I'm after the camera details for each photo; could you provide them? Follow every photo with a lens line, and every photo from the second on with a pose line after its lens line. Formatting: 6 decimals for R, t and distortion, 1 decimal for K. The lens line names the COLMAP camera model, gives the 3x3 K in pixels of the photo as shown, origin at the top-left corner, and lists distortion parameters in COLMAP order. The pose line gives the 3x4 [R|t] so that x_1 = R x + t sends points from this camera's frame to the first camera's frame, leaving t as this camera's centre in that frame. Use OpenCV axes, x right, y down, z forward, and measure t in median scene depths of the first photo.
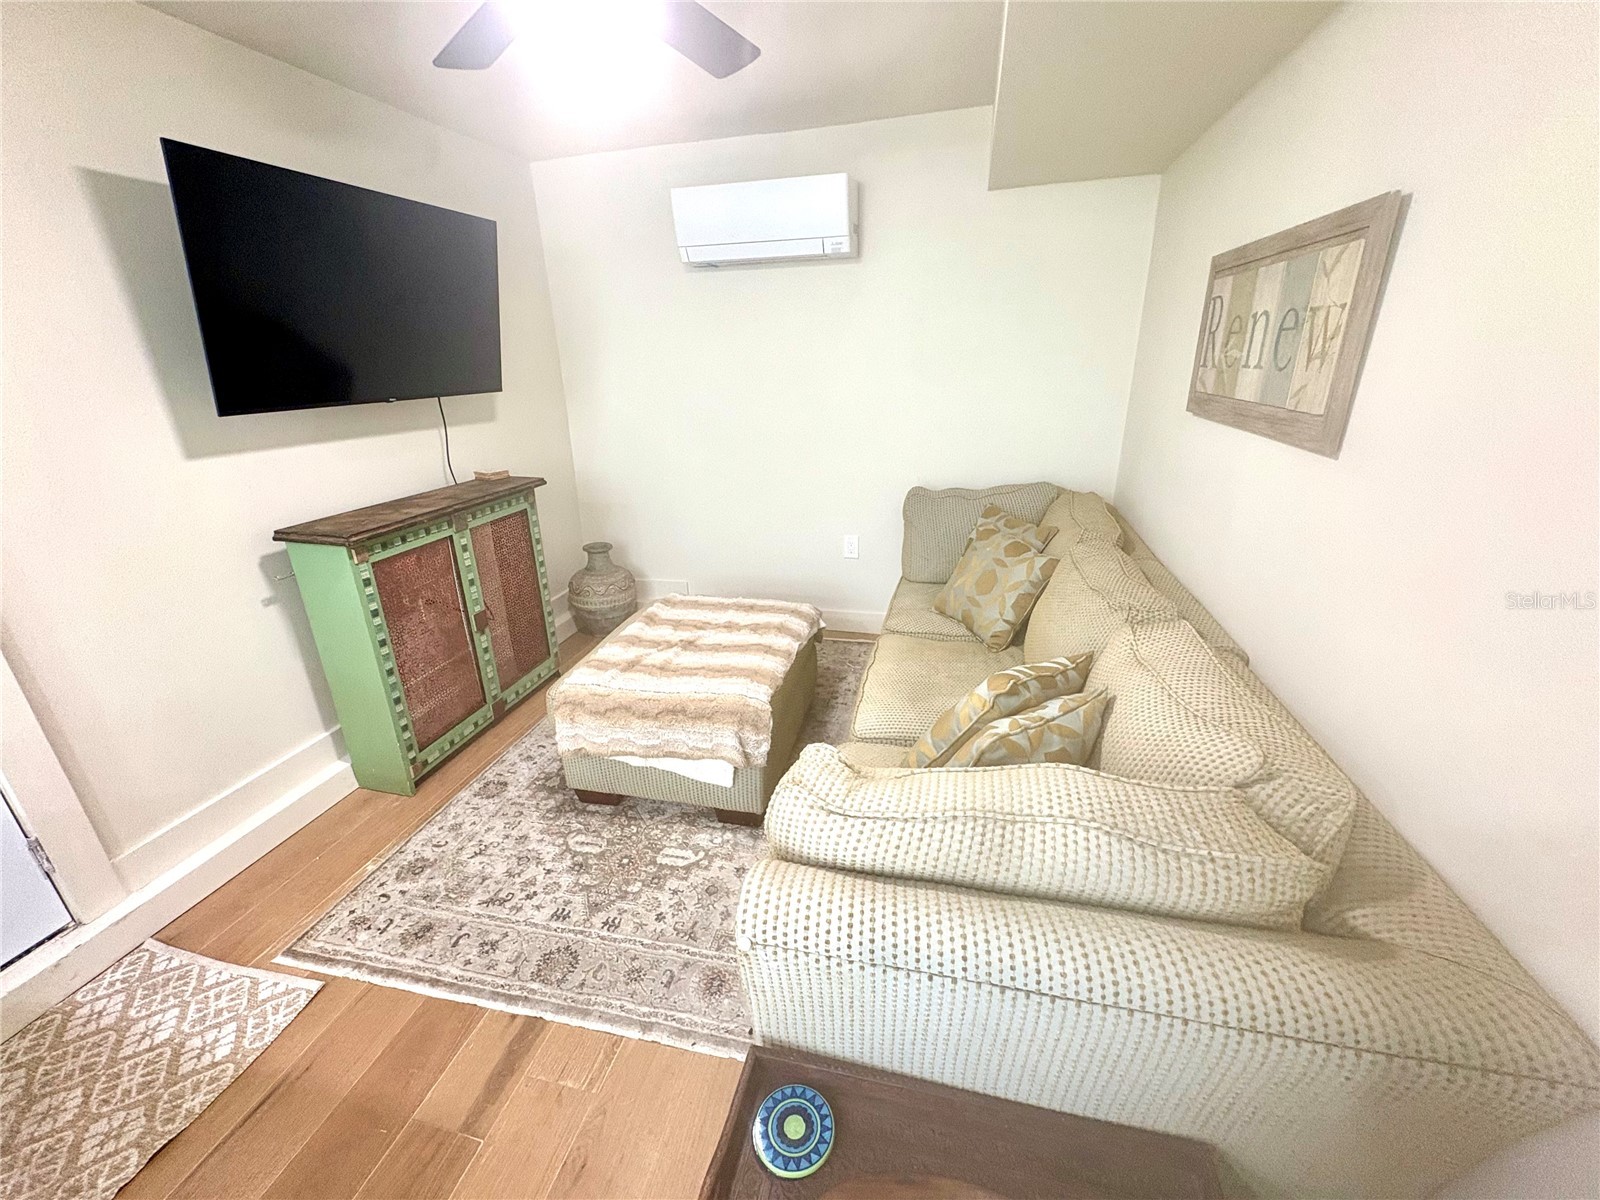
lens RADIAL K [[637.0, 0, 799.9], [0, 637.0, 599.1], [0, 0, 1]] dist [0.001018, -0.000295]
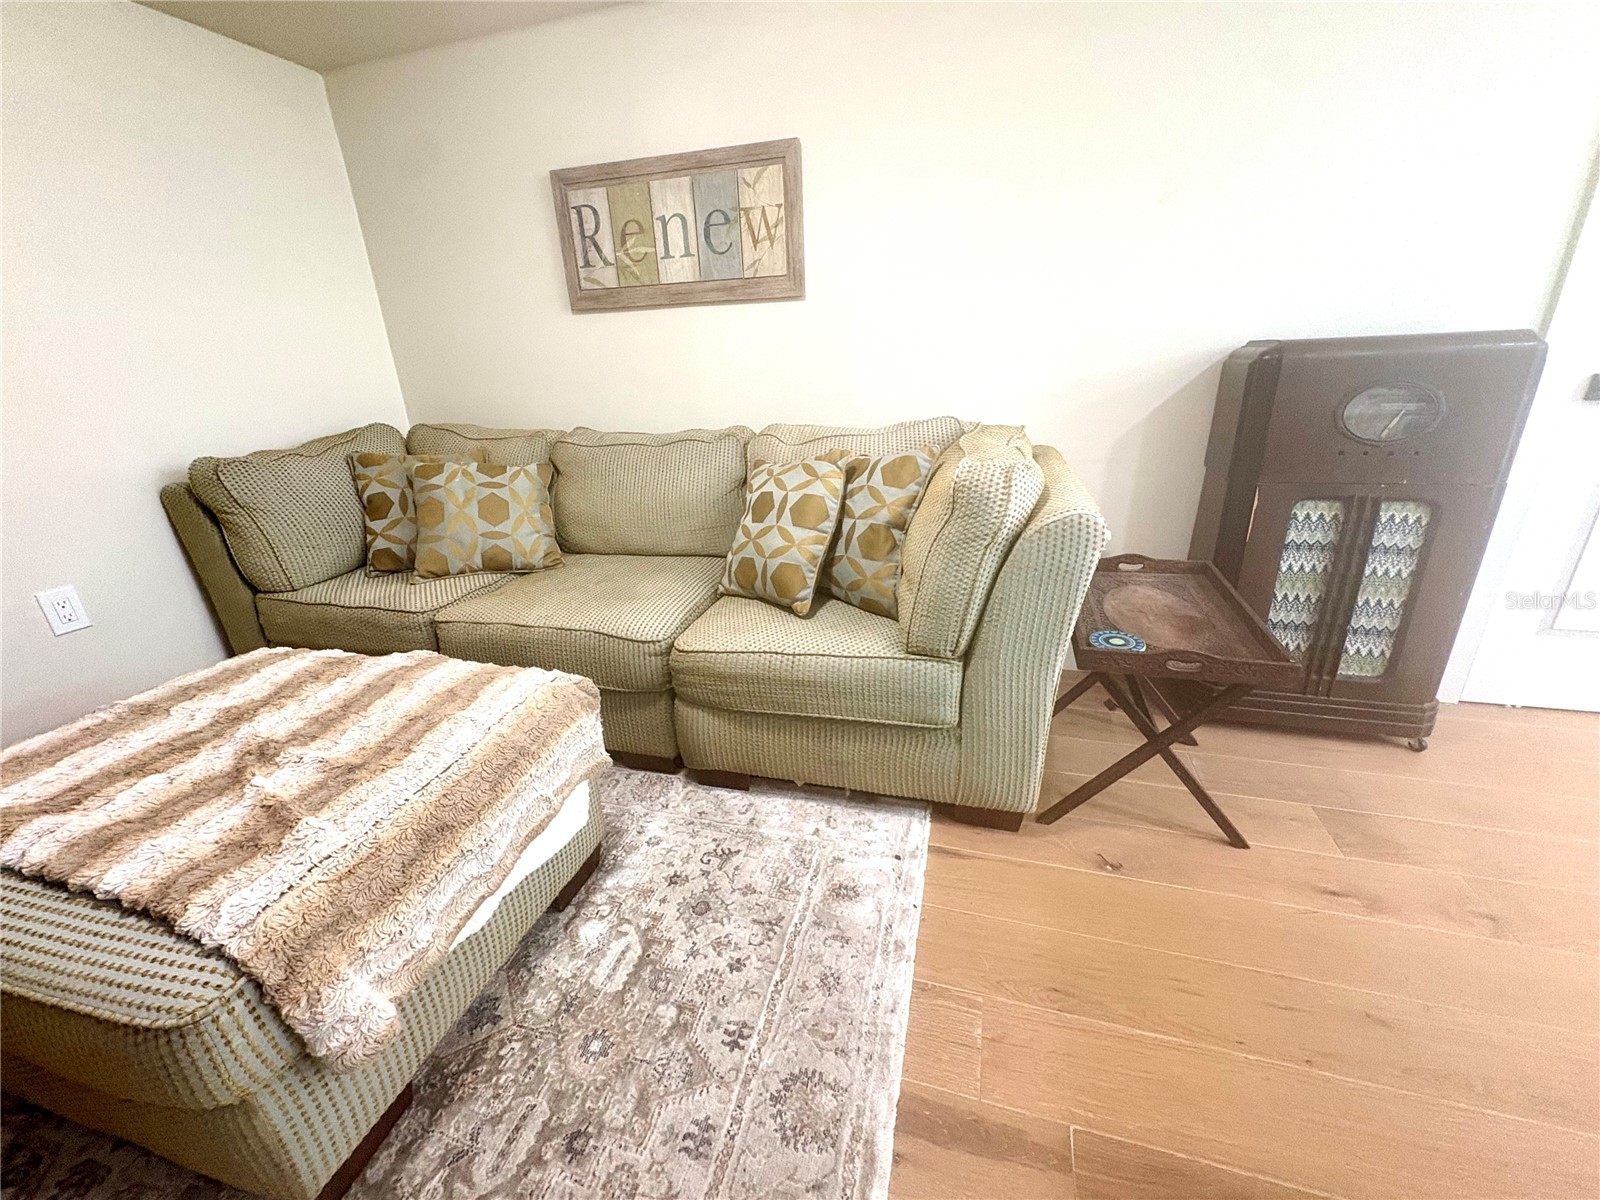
lens RADIAL K [[637.0, 0, 799.0], [0, 637.0, 600.5], [0, 0, 1]] dist [0.001018, -0.000295]
pose [[0.052963, -0.335493, 0.940553, -0.624779], [0.391309, 0.873521, 0.289549, -0.008353], [-0.918734, 0.352711, 0.177546, 0.590175]]
